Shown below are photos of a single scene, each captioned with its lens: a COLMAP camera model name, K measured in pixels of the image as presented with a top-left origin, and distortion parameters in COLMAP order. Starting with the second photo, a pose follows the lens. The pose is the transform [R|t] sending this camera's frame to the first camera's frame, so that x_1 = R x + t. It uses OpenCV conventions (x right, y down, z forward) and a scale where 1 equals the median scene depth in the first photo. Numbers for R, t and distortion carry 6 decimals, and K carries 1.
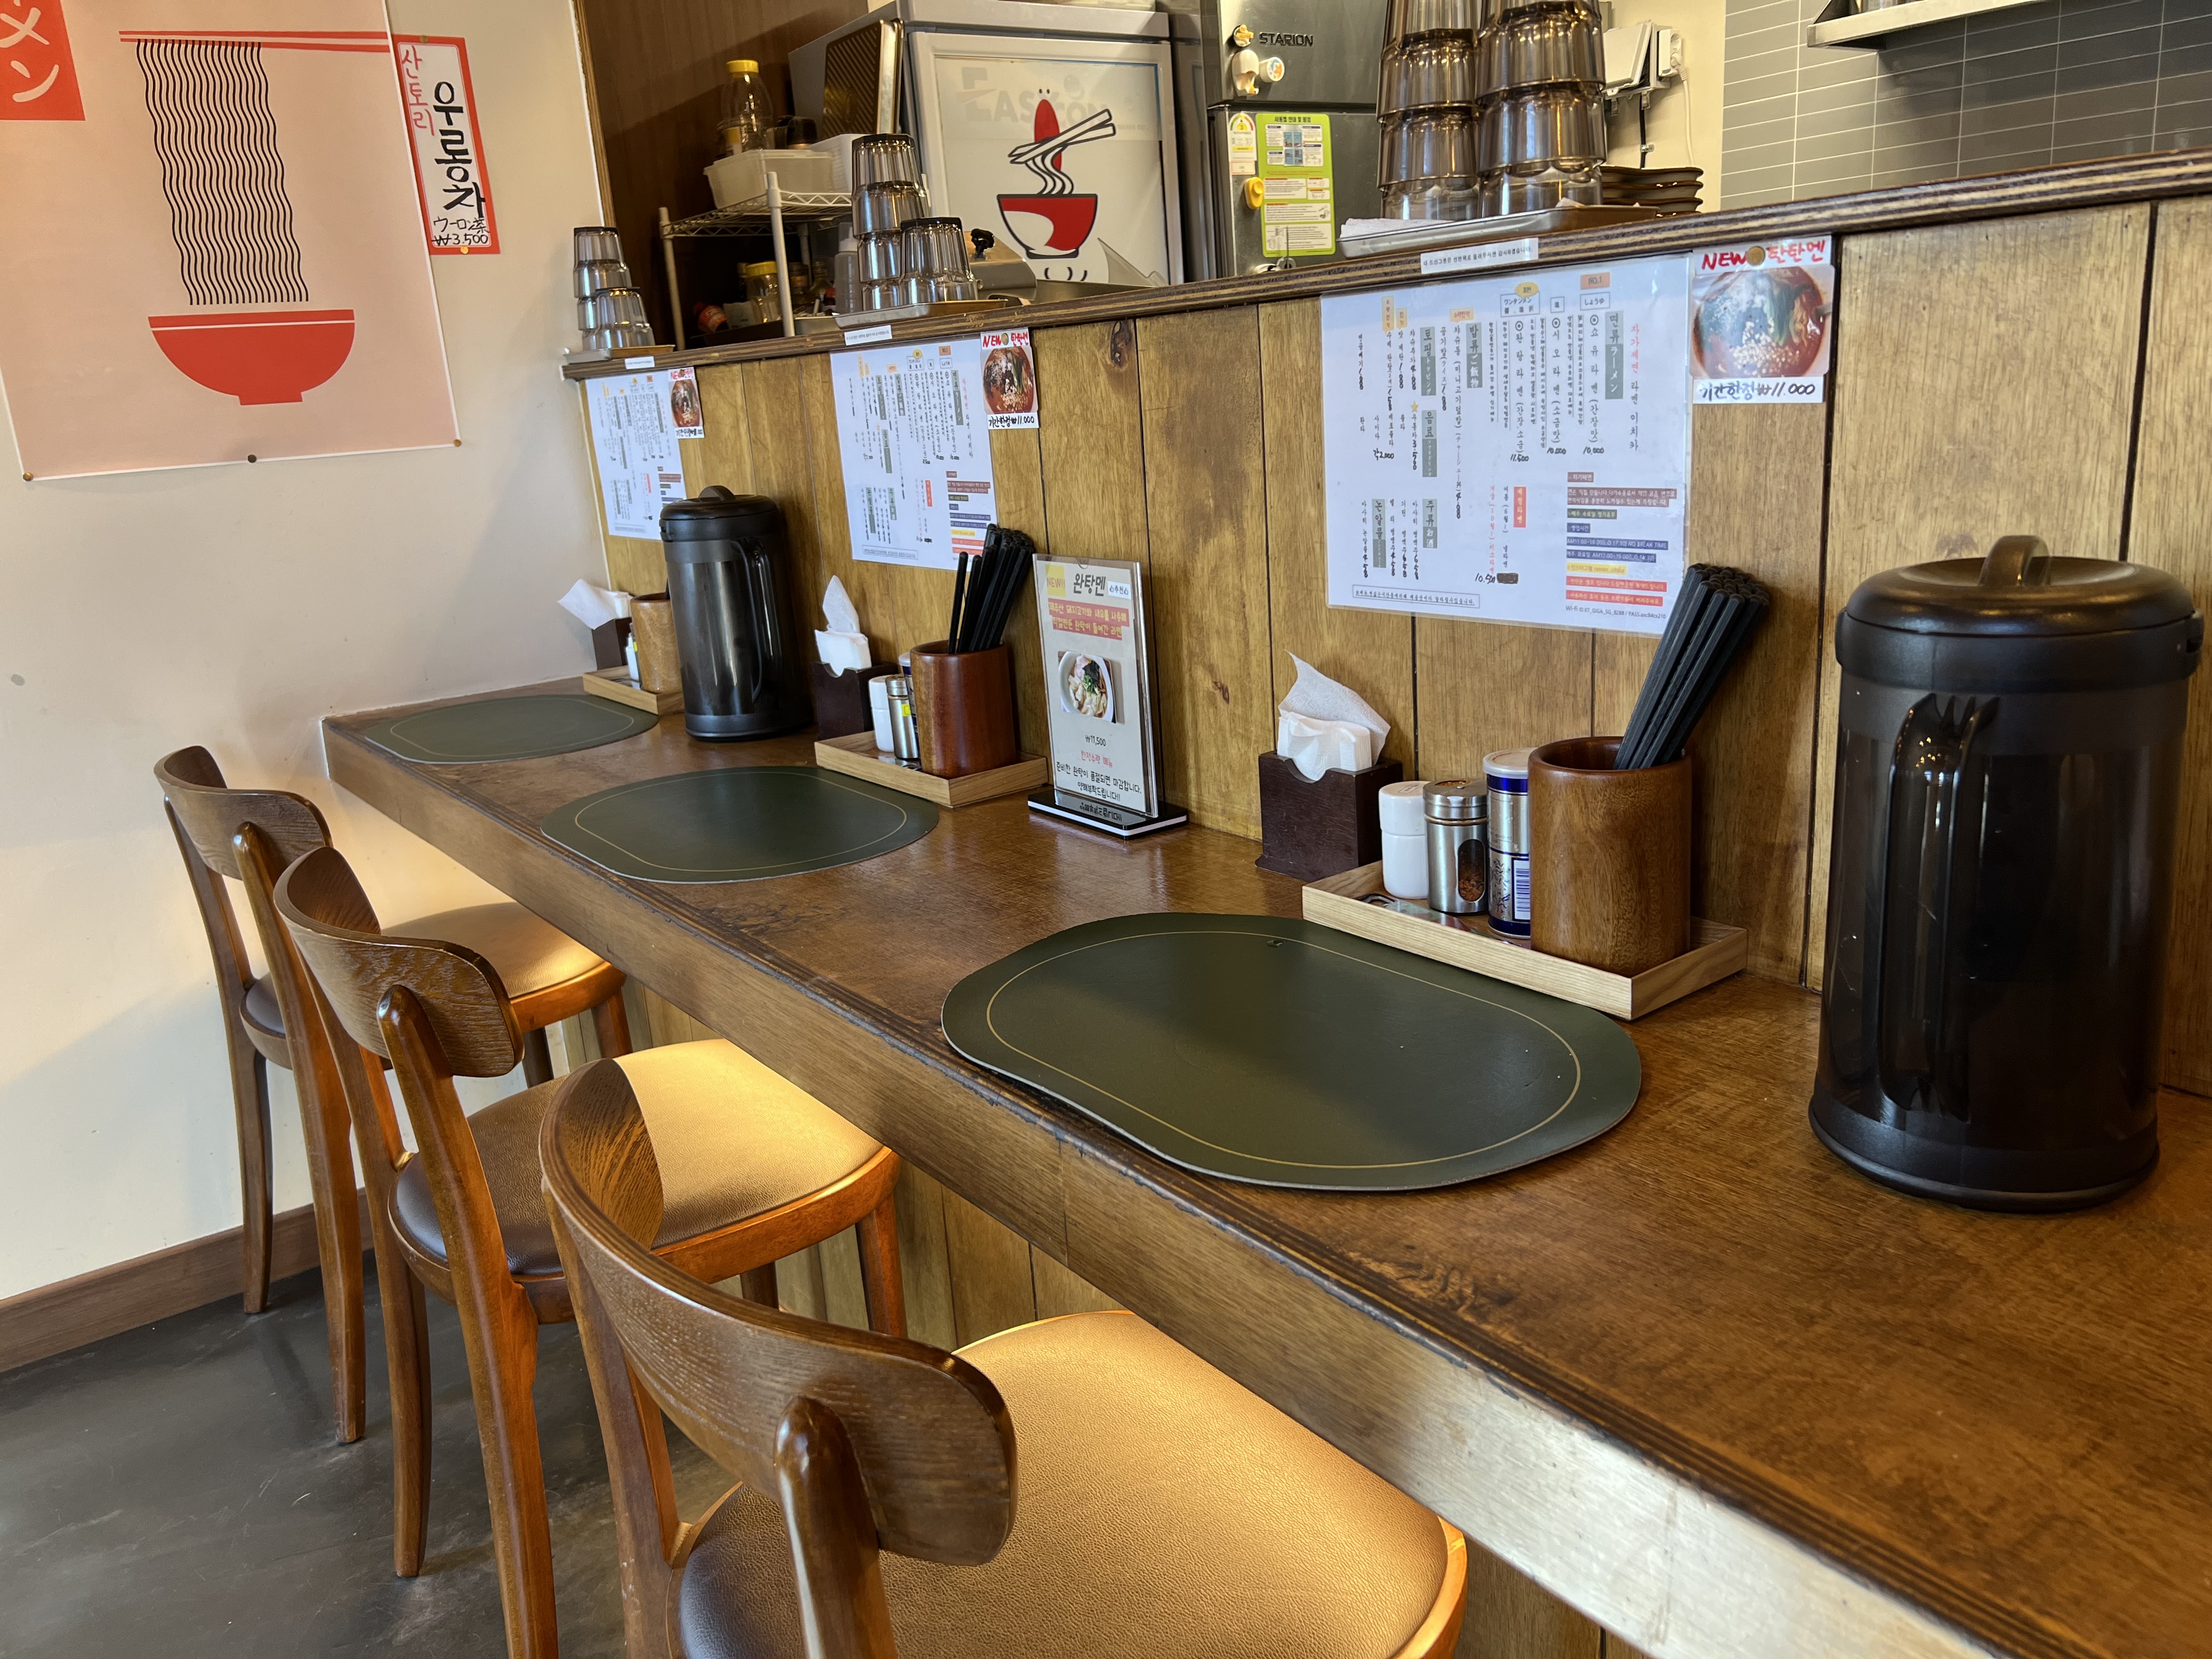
lens RADIAL K [[1691.1, 0, 1122.7], [0, 1691.1, 832.6], [0, 0, 1]] dist [0.057659, -0.068846]
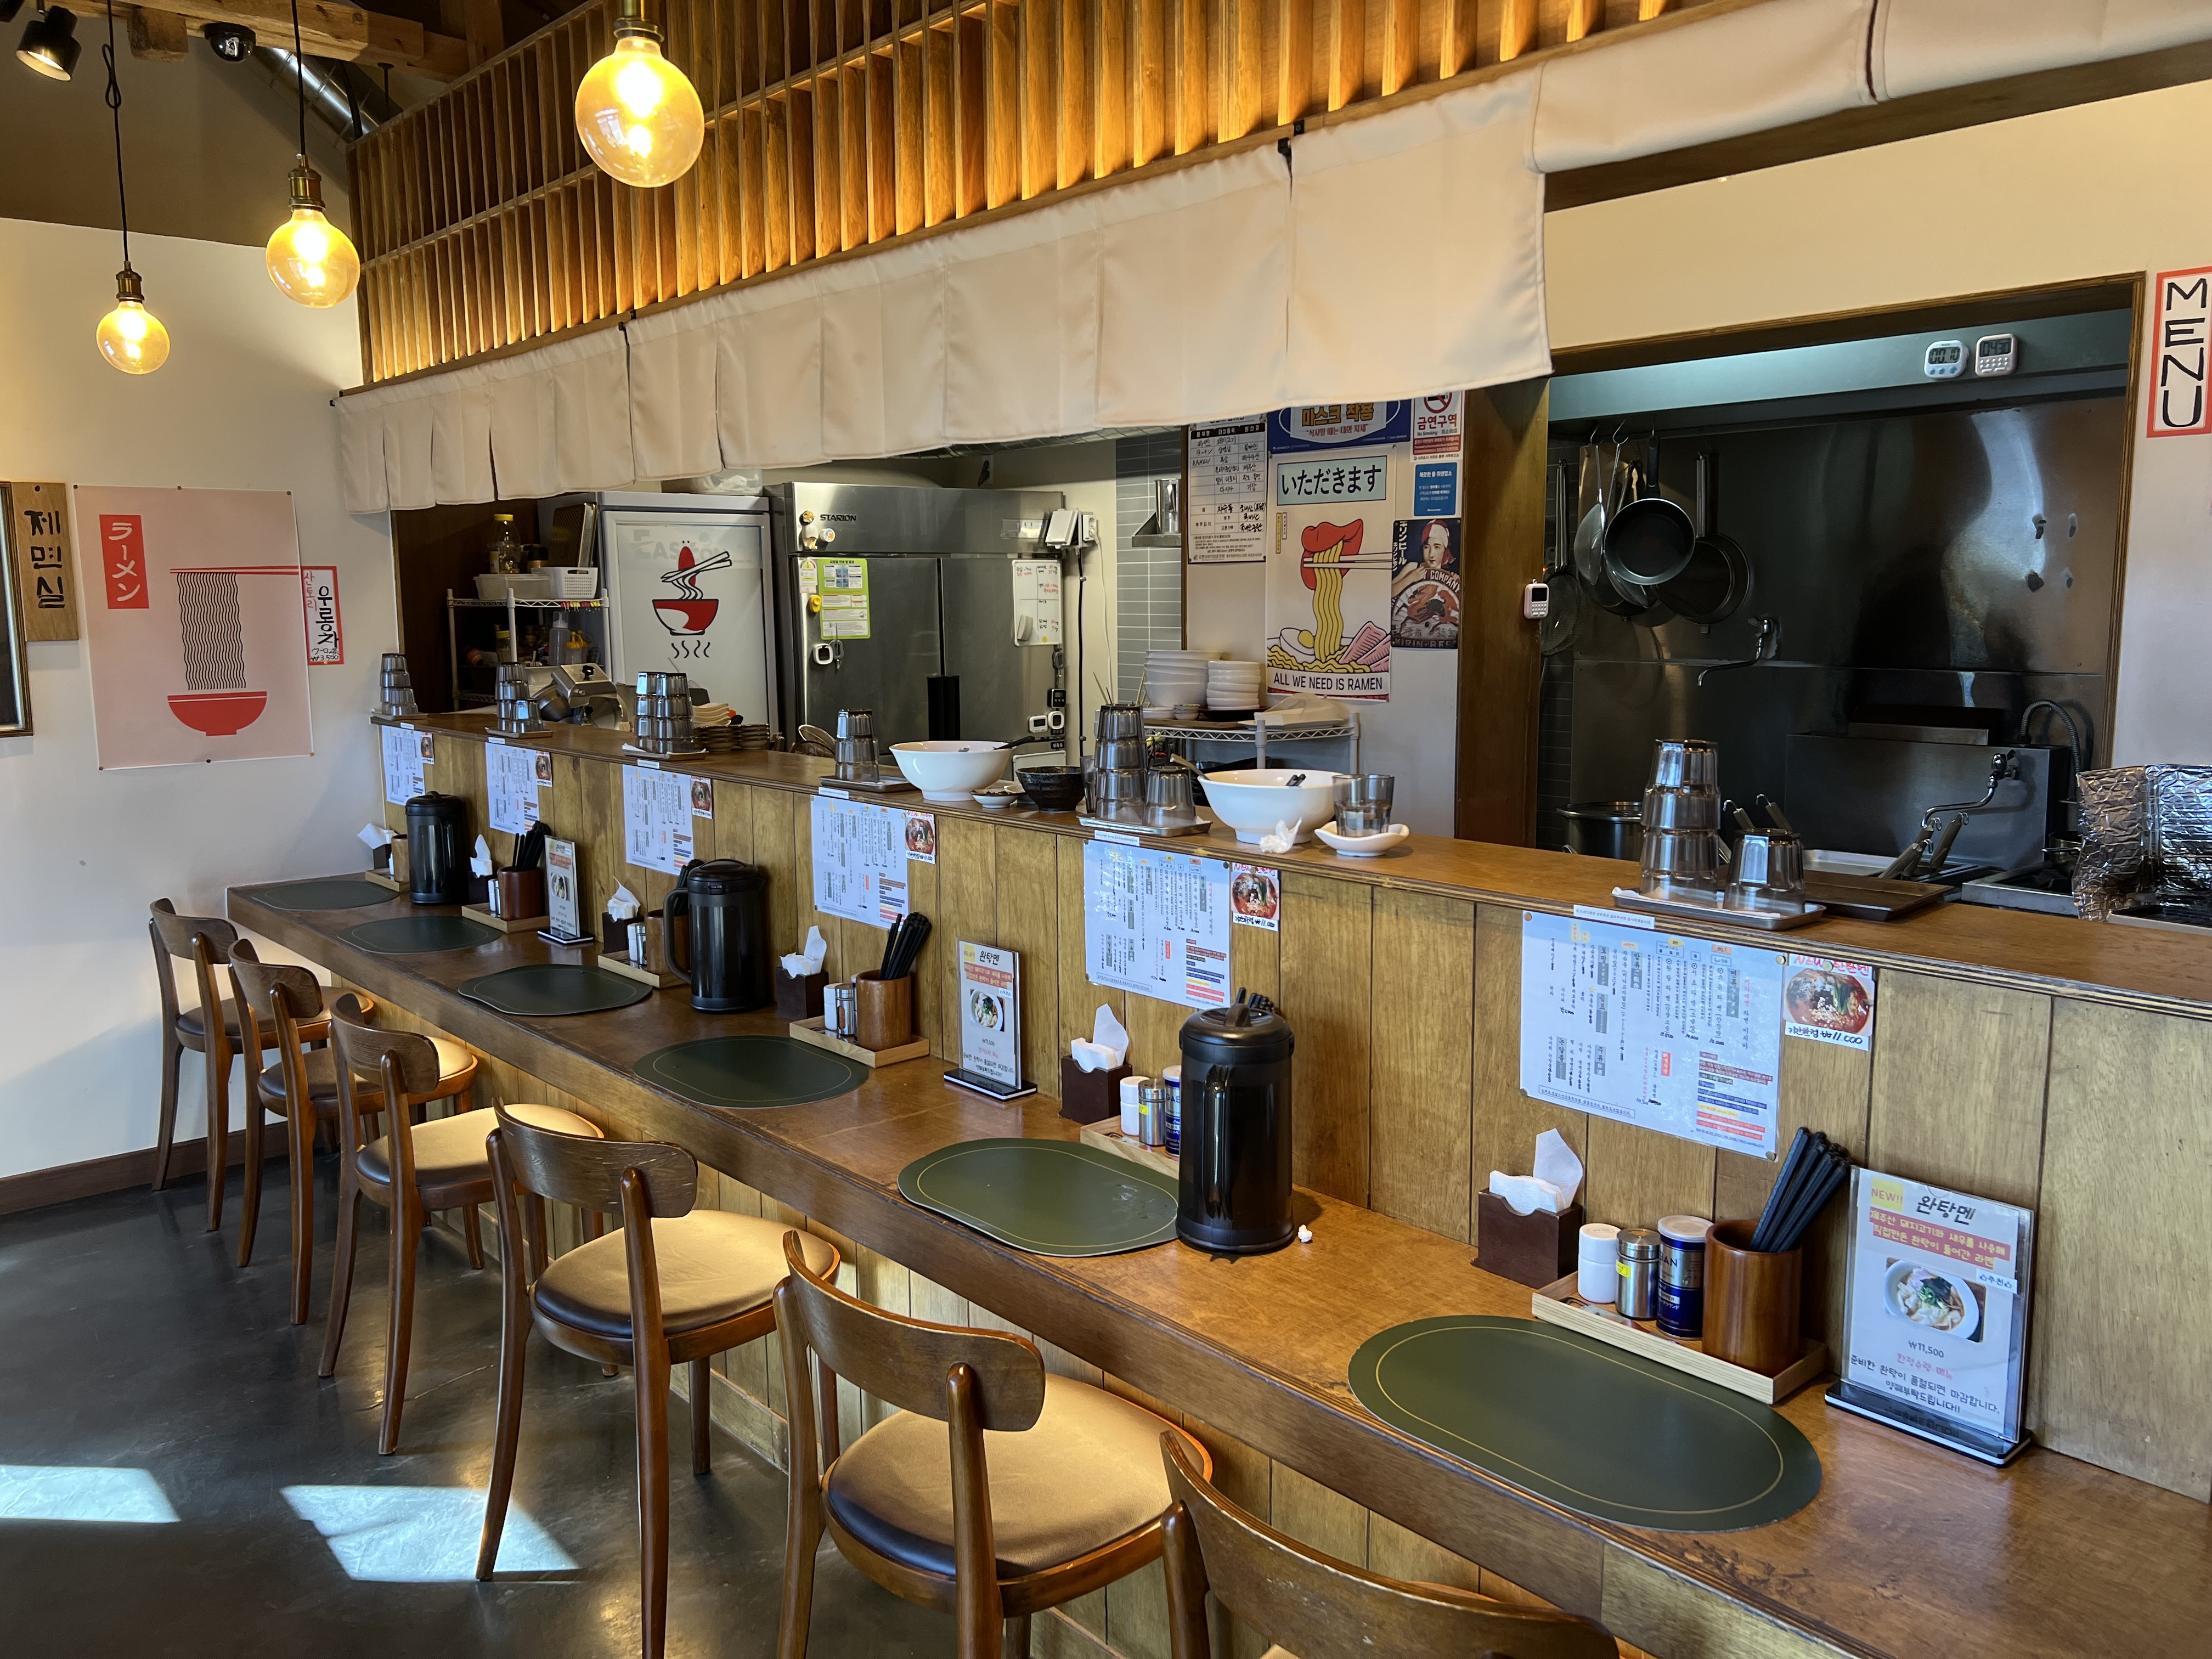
lens RADIAL K [[1727.5, 0, 1106.0], [0, 1727.5, 829.5], [0, 0, 1]] dist [0.035399, -0.000383]
pose [[0.995363, 0.050030, 0.082154, 0.550501], [-0.039064, 0.990738, -0.130043, 0.130602], [-0.087899, 0.126231, 0.988099, -1.602252]]
